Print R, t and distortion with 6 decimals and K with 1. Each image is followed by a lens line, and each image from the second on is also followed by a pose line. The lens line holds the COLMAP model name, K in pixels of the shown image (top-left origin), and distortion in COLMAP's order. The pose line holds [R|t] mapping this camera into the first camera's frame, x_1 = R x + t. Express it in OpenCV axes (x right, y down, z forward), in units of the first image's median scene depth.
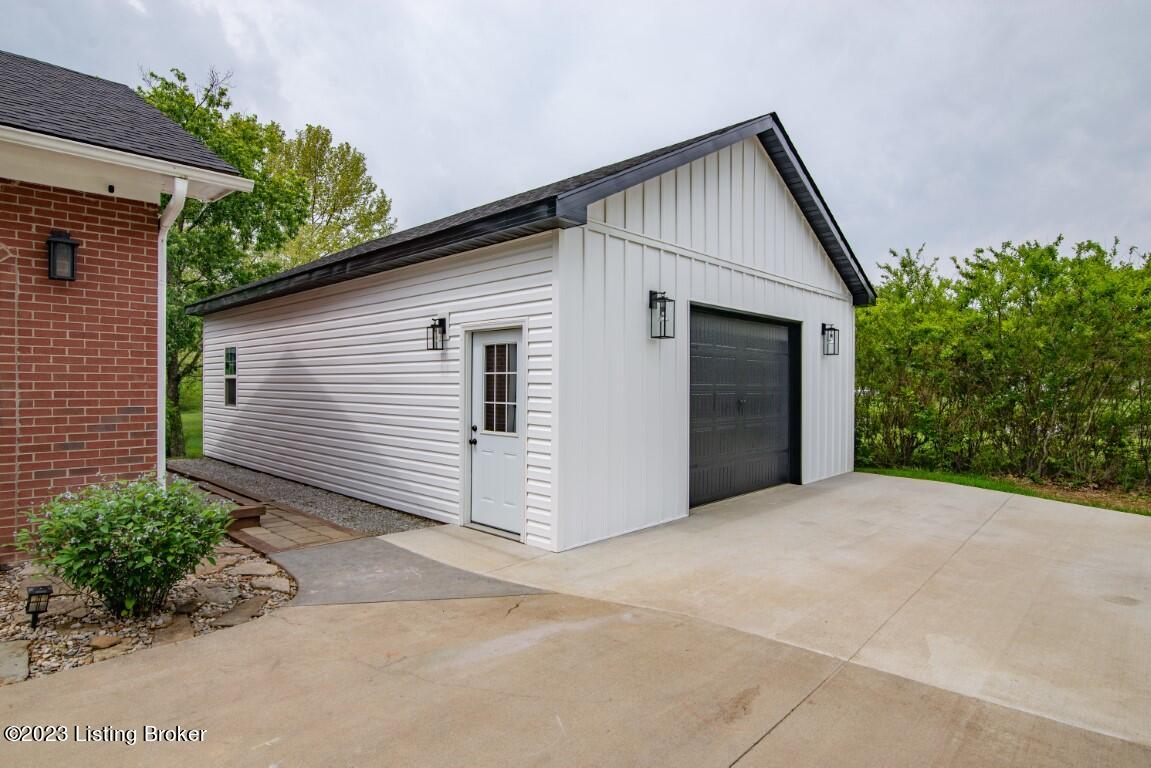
lens RADIAL K [[619.6, 0, 577.7], [0, 619.6, 382.2], [0, 0, 1]] dist [-0.001739, 0.000347]
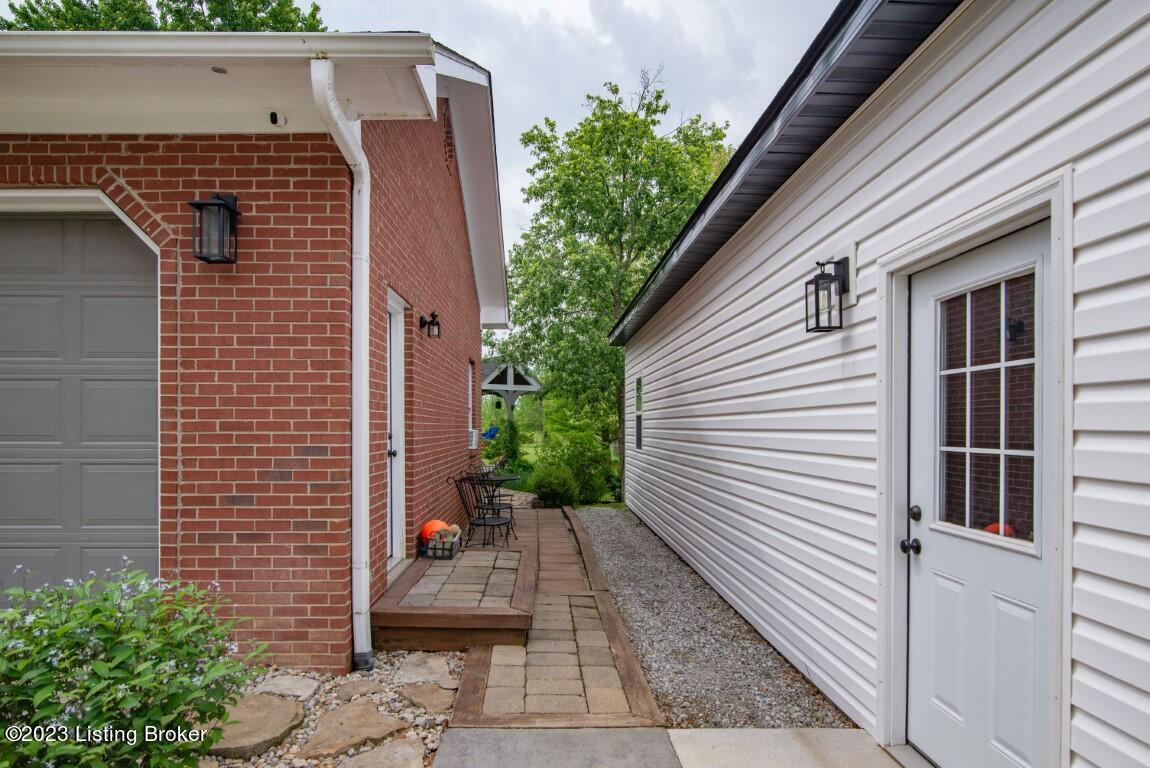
lens RADIAL K [[662.8, 0, 553.4], [0, 662.8, 429.3], [0, 0, 1]] dist [-0.018064, -0.000572]
pose [[0.705912, -0.003505, -0.708290, -0.030865], [0.007096, 0.999973, 0.002124, 0.018405], [0.708264, -0.006526, 0.705918, 0.553422]]
